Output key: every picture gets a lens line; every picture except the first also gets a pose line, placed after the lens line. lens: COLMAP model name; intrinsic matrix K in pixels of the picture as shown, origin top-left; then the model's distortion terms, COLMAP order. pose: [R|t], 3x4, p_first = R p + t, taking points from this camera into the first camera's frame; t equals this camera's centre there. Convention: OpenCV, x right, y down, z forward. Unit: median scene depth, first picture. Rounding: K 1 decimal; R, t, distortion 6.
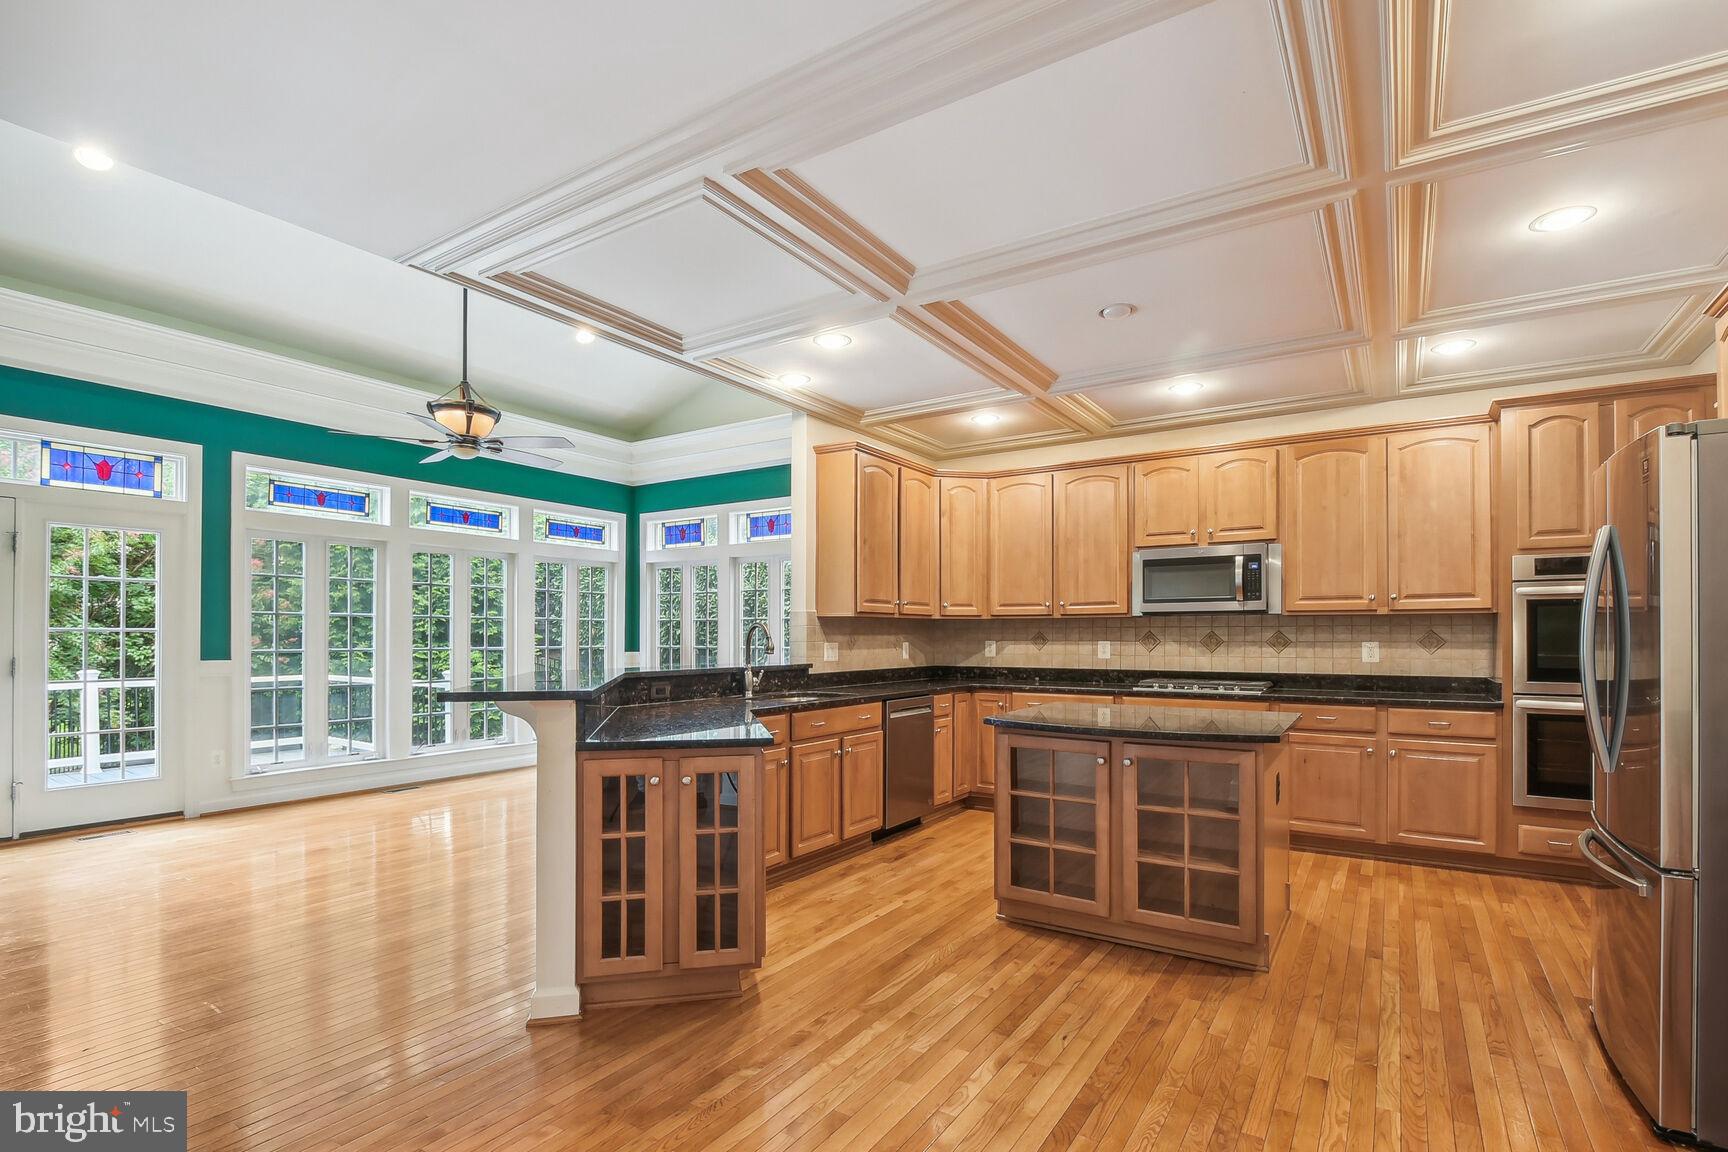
lens RADIAL K [[828.5, 0, 870.5], [0, 828.5, 632.0], [0, 0, 1]] dist [-0.006633, -0.000331]
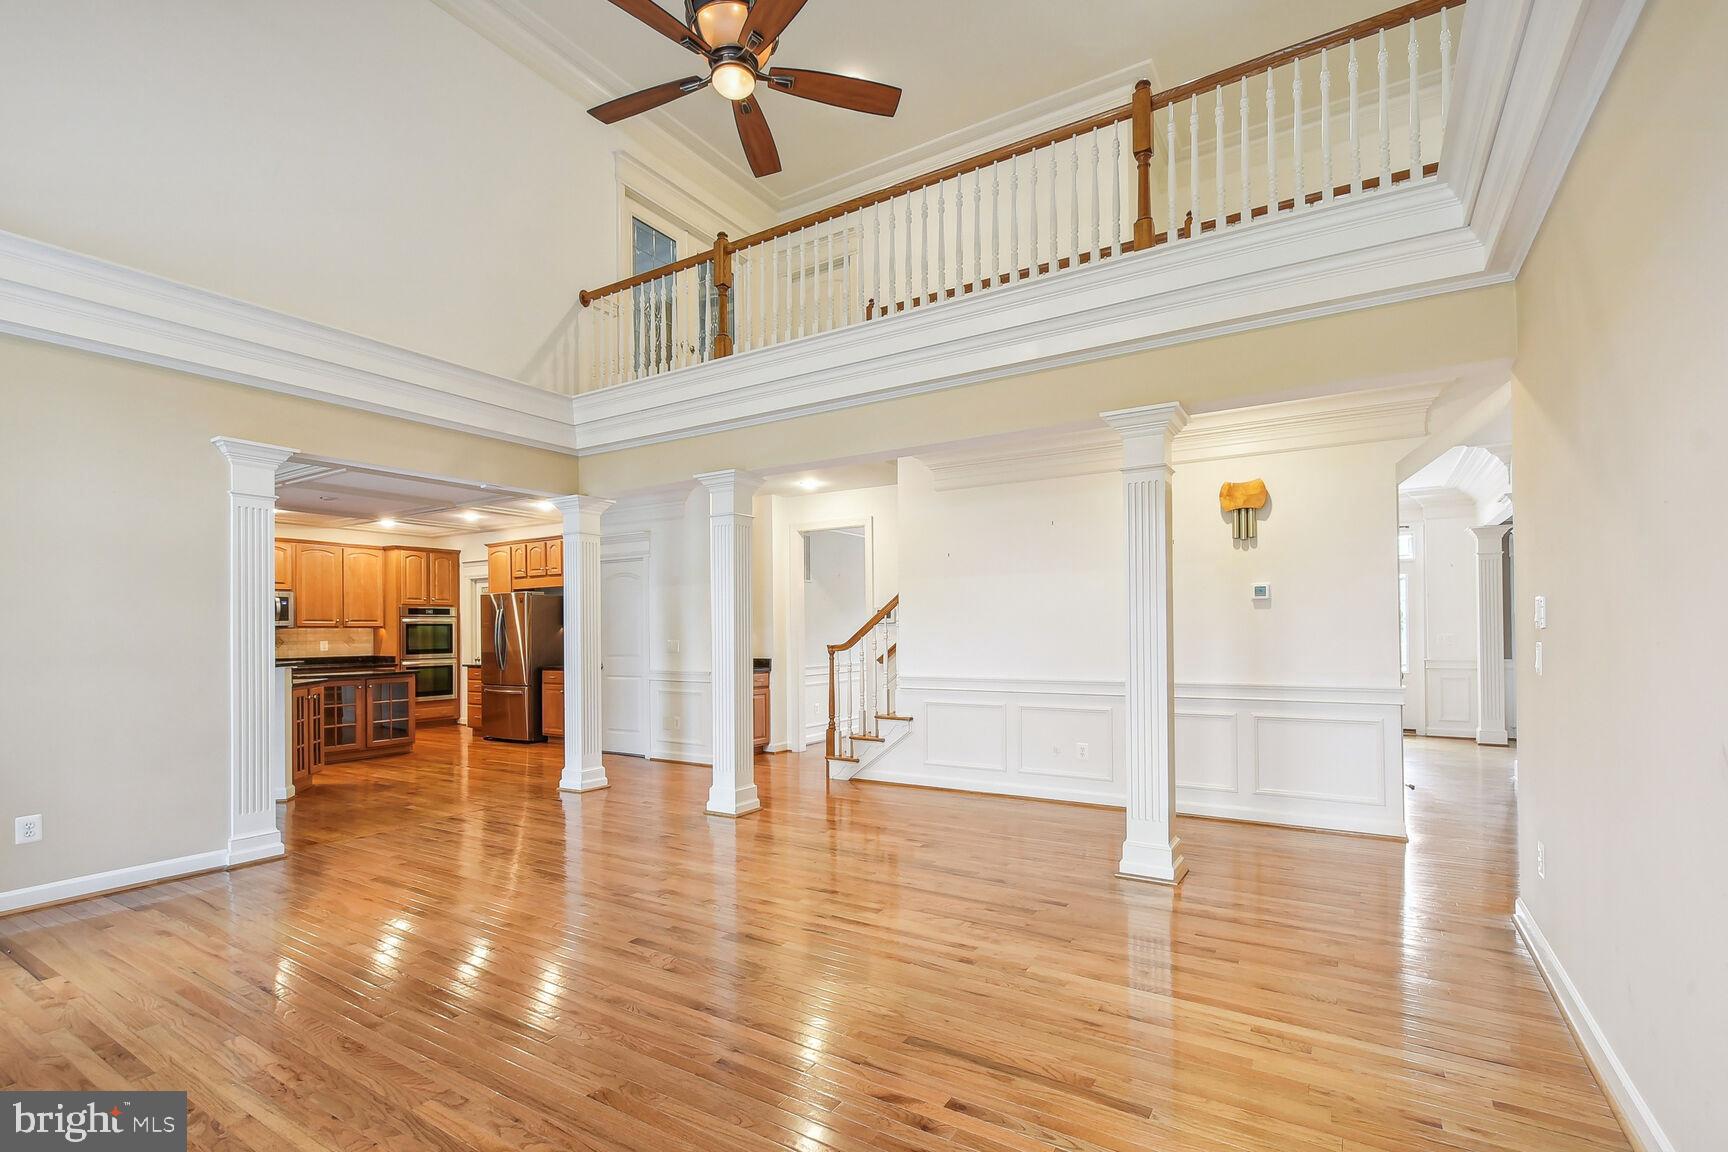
lens RADIAL K [[776.3, 0, 878.1], [0, 776.3, 627.0], [0, 0, 1]] dist [0.000809, 0.000637]
pose [[-0.037018, 0.005371, 0.999300, -1.547516], [0.005797, 0.999970, -0.005160, -0.006010], [-0.999298, 0.005602, -0.037049, -0.363380]]
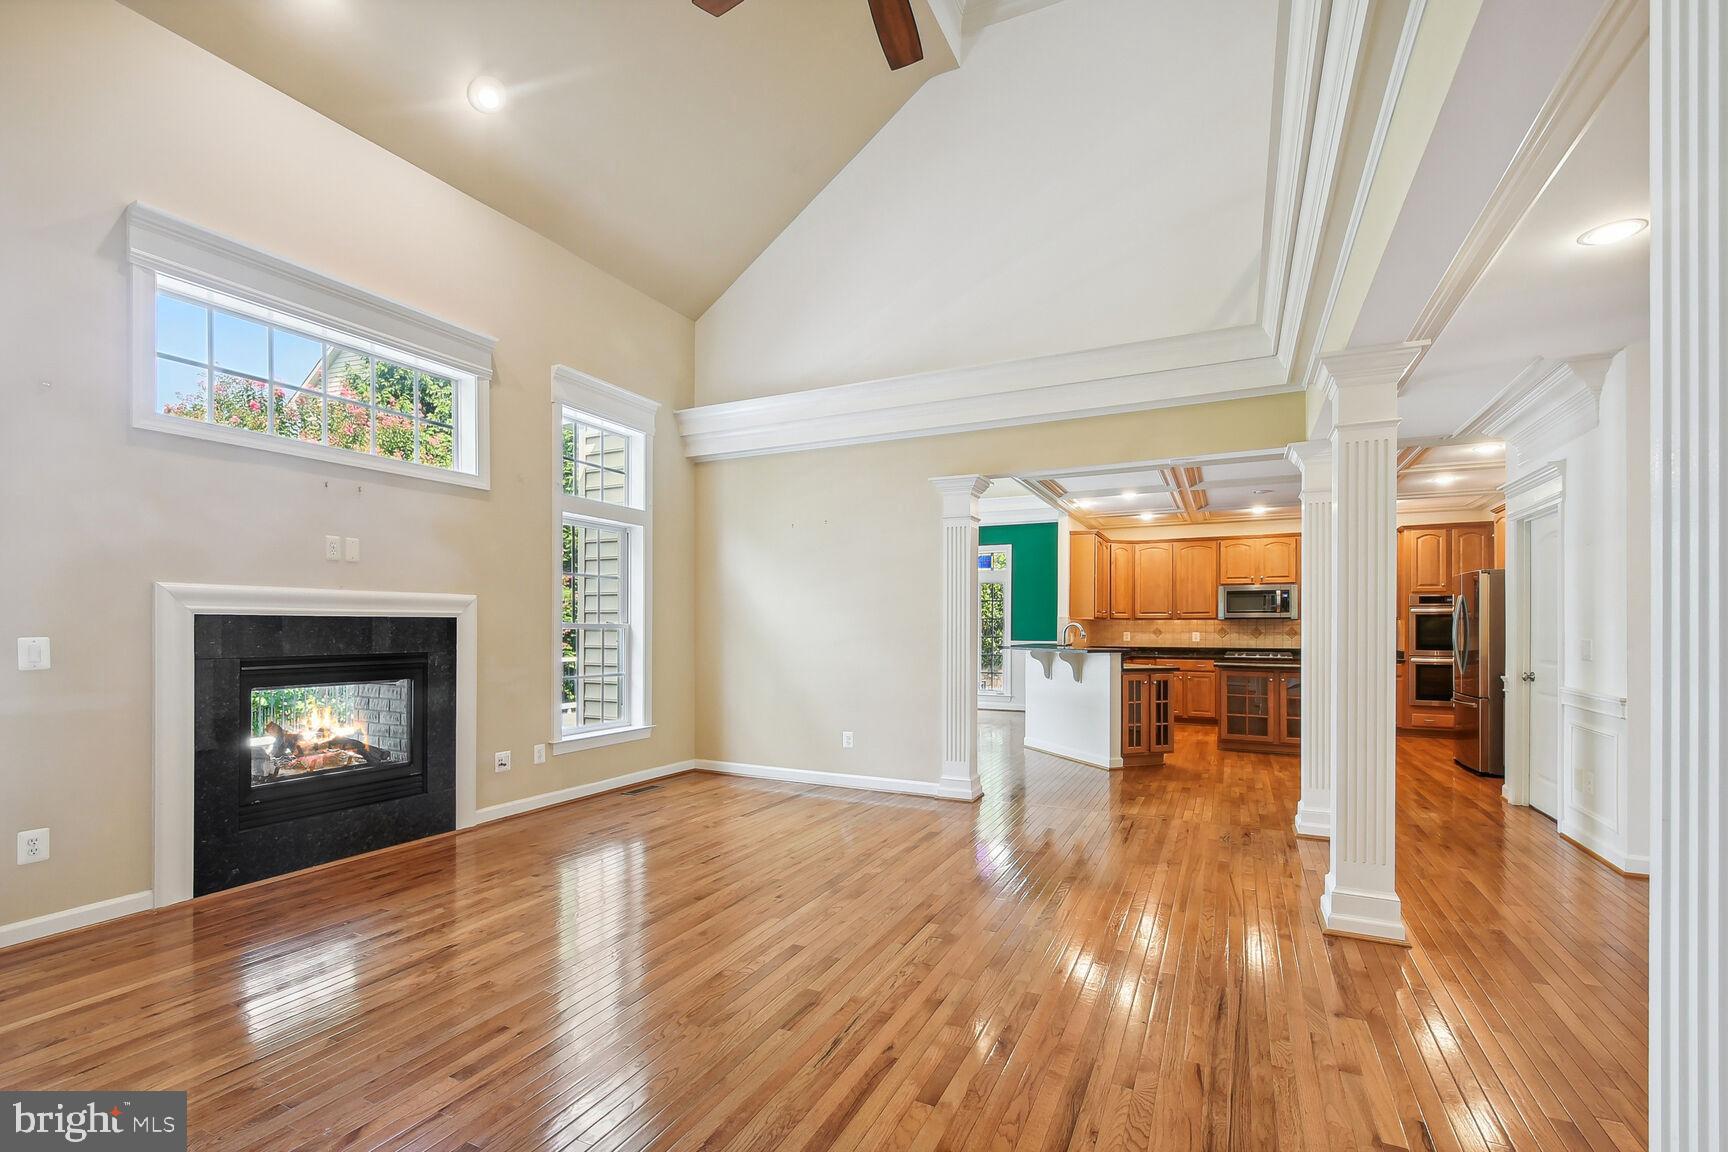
lens RADIAL K [[776.3, 0, 862.7], [0, 776.3, 624.0], [0, 0, 1]] dist [0.000809, 0.000637]
pose [[0.991993, 0.003679, 0.126242, -0.879043], [-0.003543, 0.999993, -0.001299, -0.003684], [-0.126246, 0.000842, 0.991999, -0.828633]]
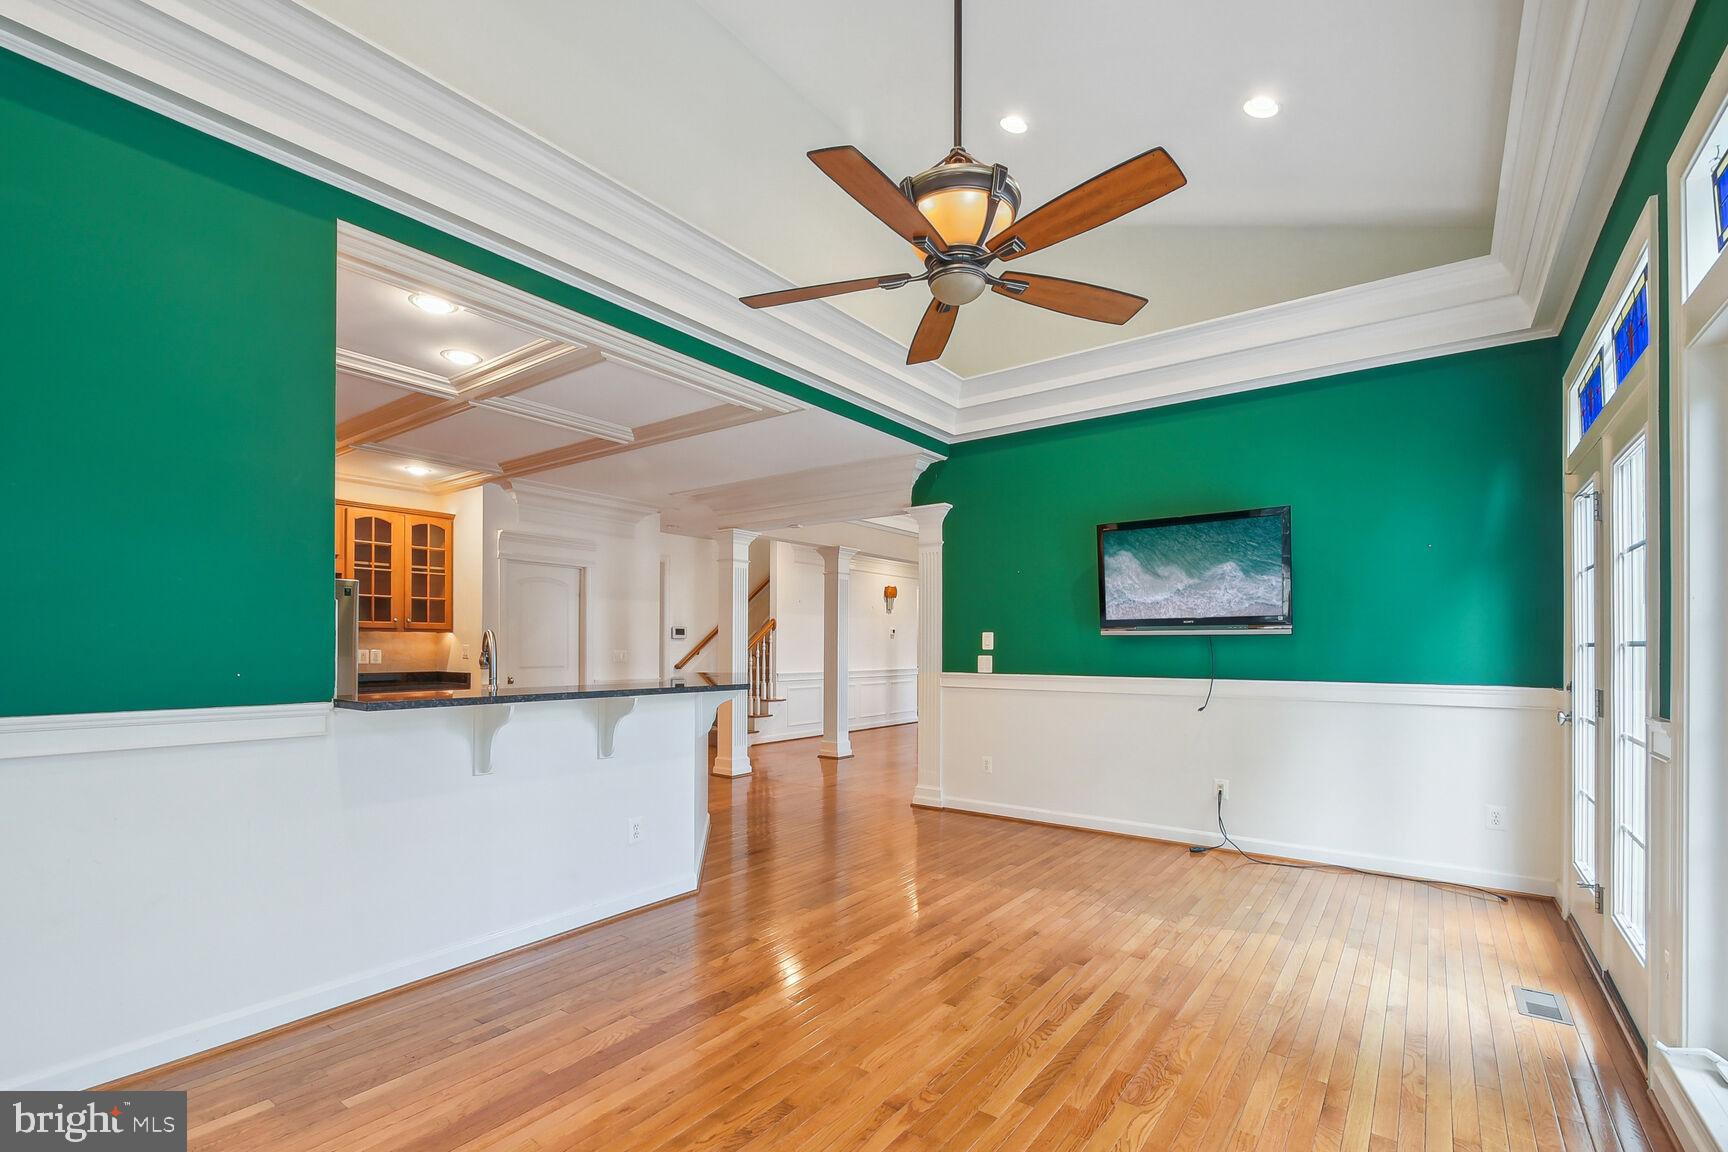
lens RADIAL K [[776.3, 0, 862.1], [0, 776.3, 642.2], [0, 0, 1]] dist [0.000809, 0.000637]
pose [[-0.998378, -0.011883, 0.055681, -0.536169], [-0.012236, 0.999907, -0.006008, -0.005573], [-0.055605, -0.006680, -0.998431, 1.710723]]
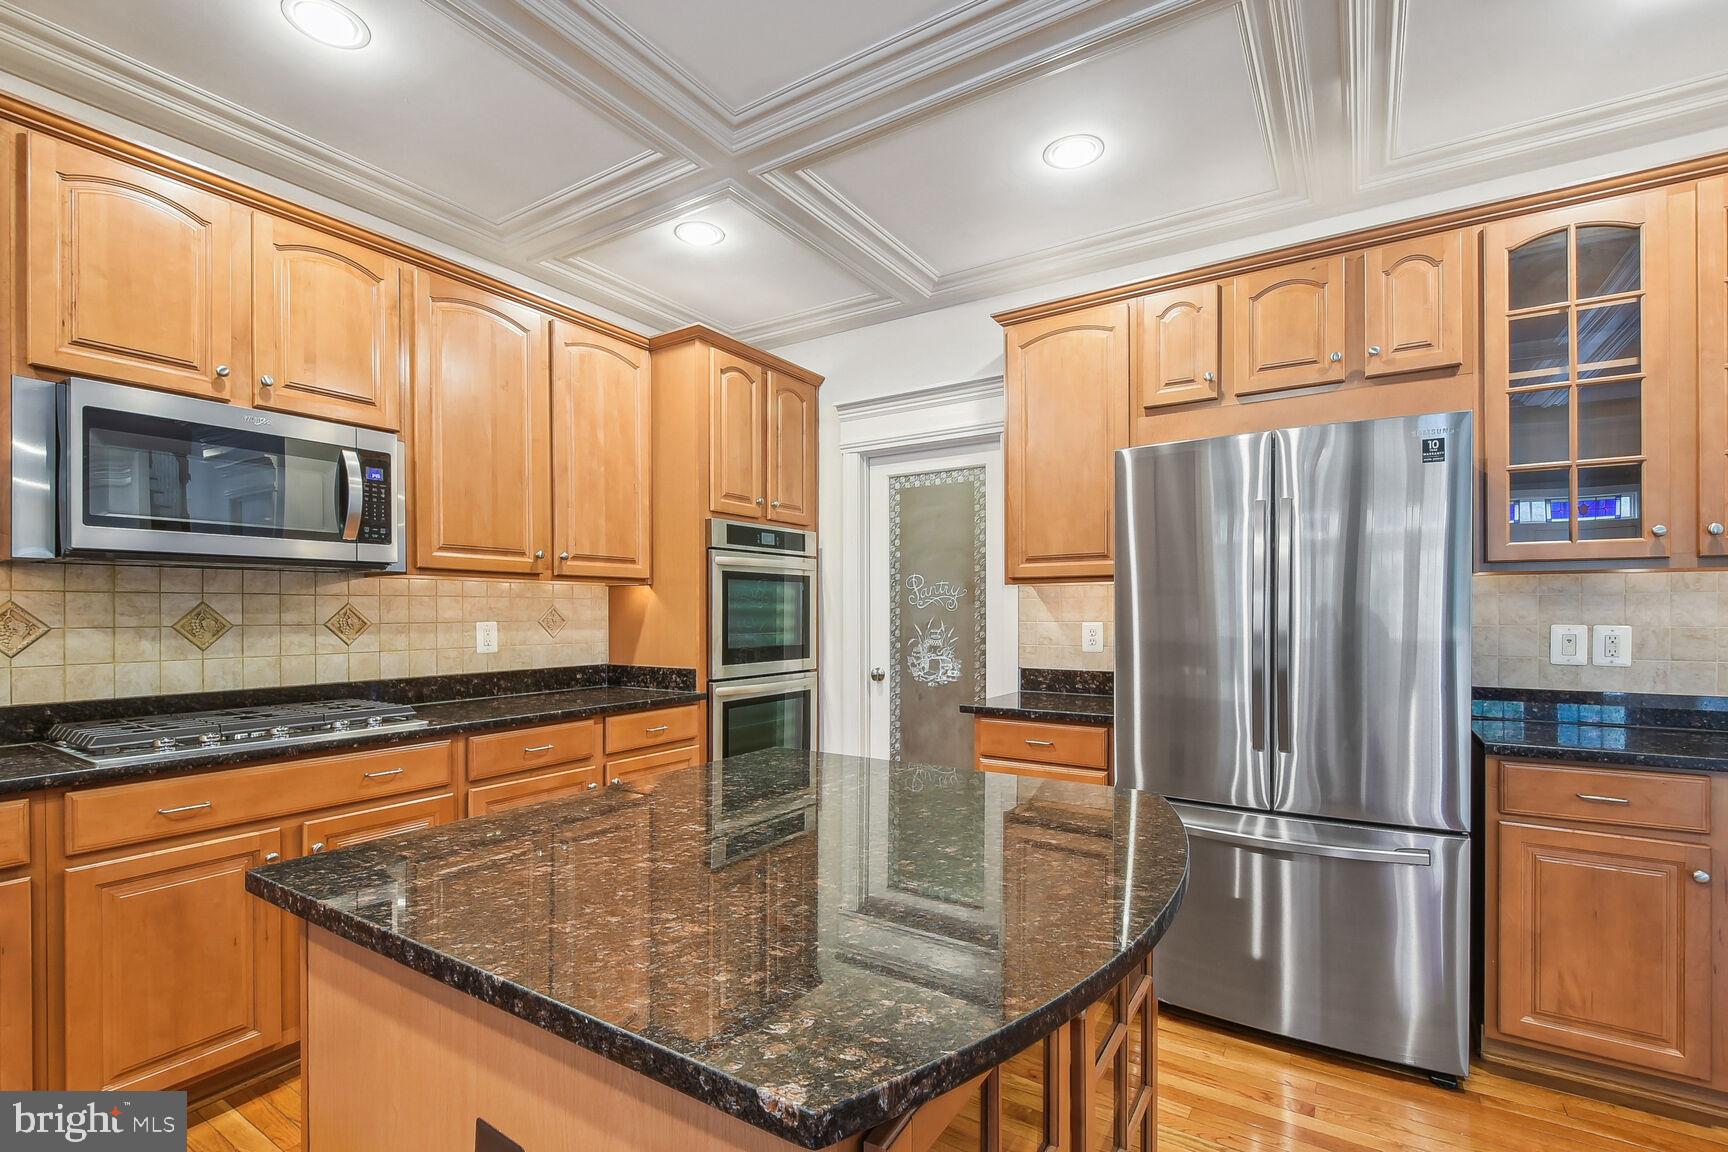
lens RADIAL K [[776.3, 0, 880.9], [0, 776.3, 620.0], [0, 0, 1]] dist [0.000809, 0.000637]
pose [[-0.015796, -0.009841, 0.999827, -0.022521], [-0.002670, 0.999948, 0.009800, 0.003935], [-0.999872, -0.002515, -0.015821, 0.756969]]
